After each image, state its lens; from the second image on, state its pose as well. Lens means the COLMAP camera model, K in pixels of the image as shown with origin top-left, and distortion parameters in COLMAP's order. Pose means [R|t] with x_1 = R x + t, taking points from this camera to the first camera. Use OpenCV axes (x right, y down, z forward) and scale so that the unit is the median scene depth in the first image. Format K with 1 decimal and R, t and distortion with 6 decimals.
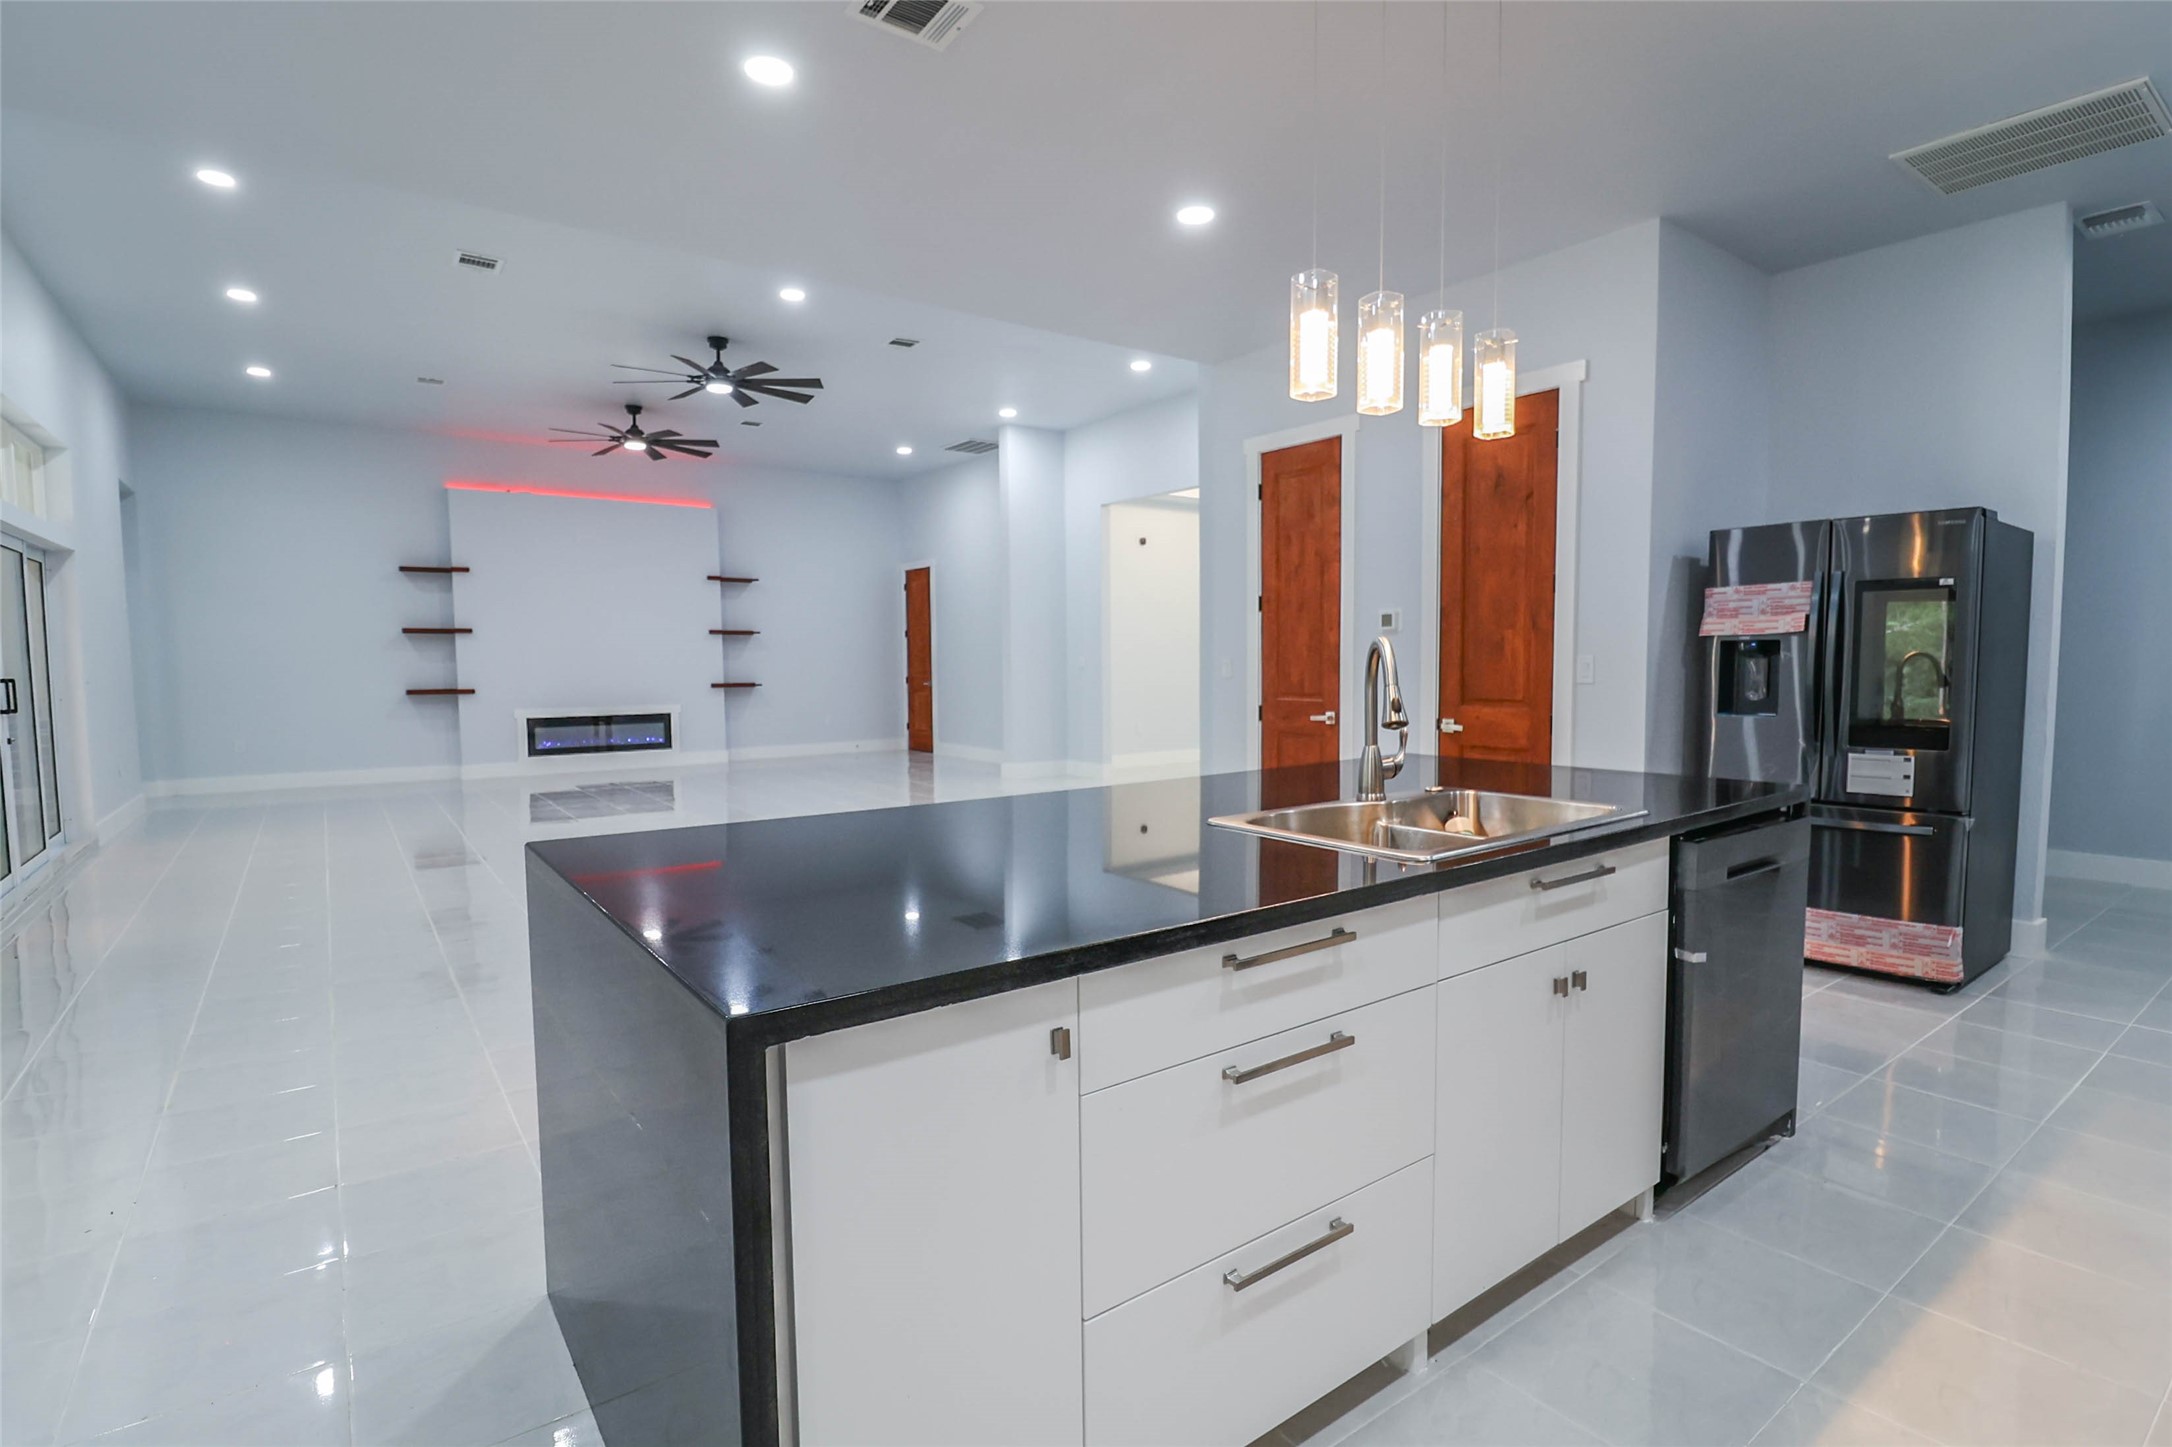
lens RADIAL K [[1025.6, 0, 1094.0], [0, 1025.6, 729.7], [0, 0, 1]] dist [-0.013786, -0.000685]
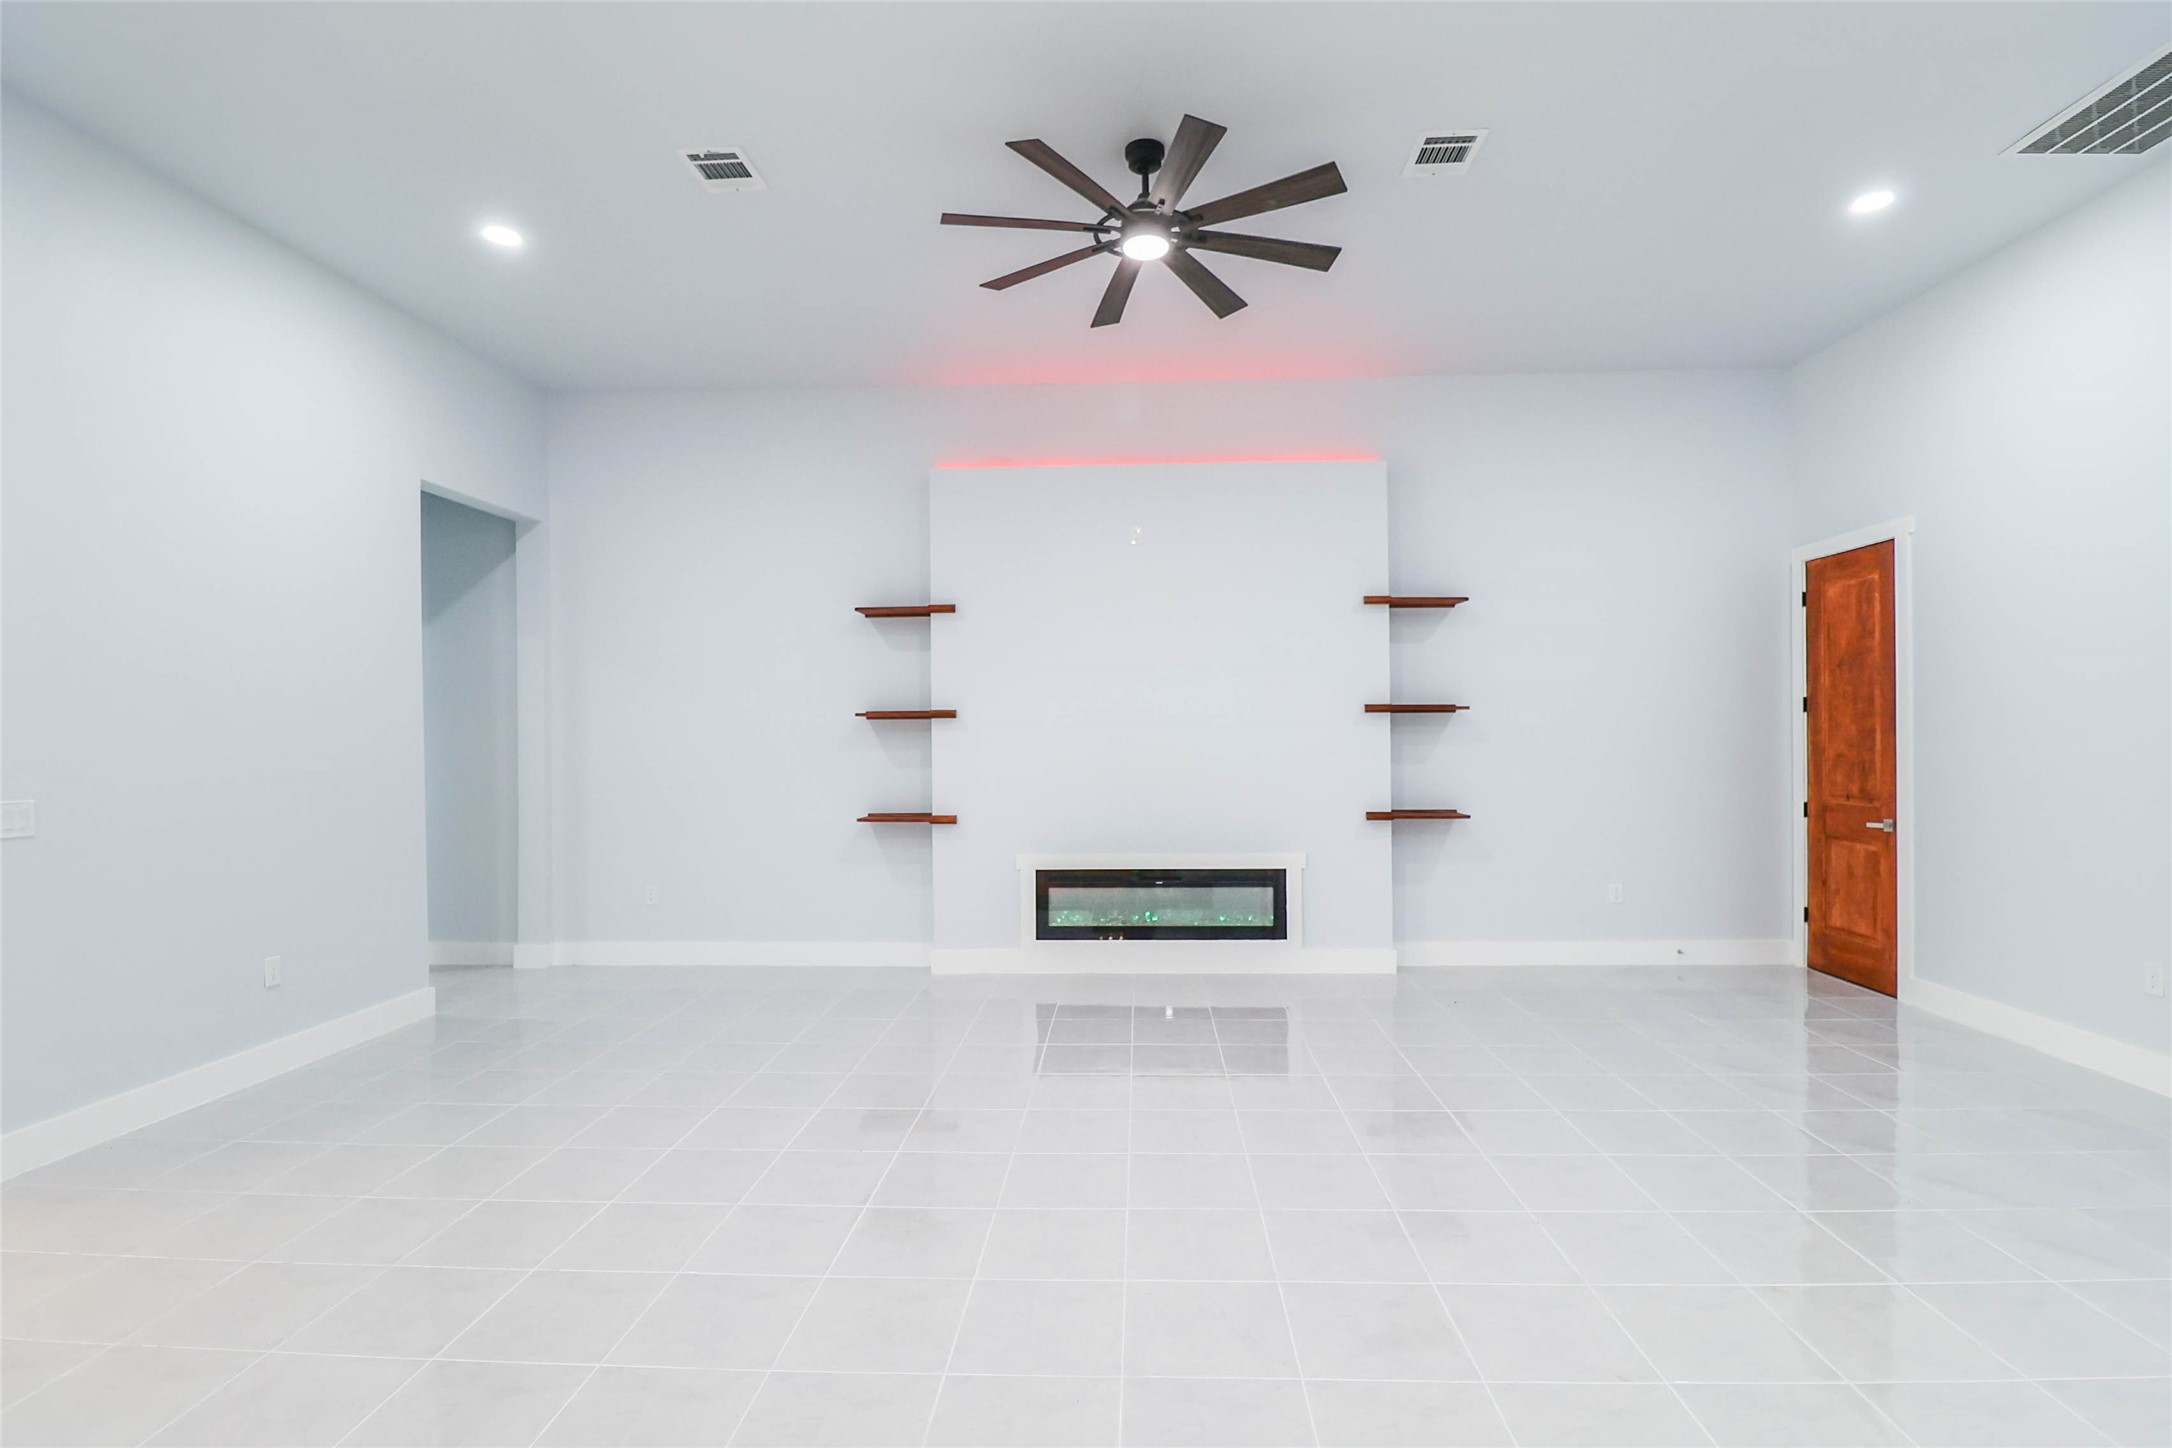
lens RADIAL K [[1025.6, 0, 1094.0], [0, 1025.6, 730.2], [0, 0, 1]] dist [-0.013786, -0.000685]
pose [[0.781398, -0.003469, -0.624023, -0.160577], [-0.039821, 0.997669, -0.055409, -0.049730], [0.622761, 0.068146, 0.779439, 0.507054]]
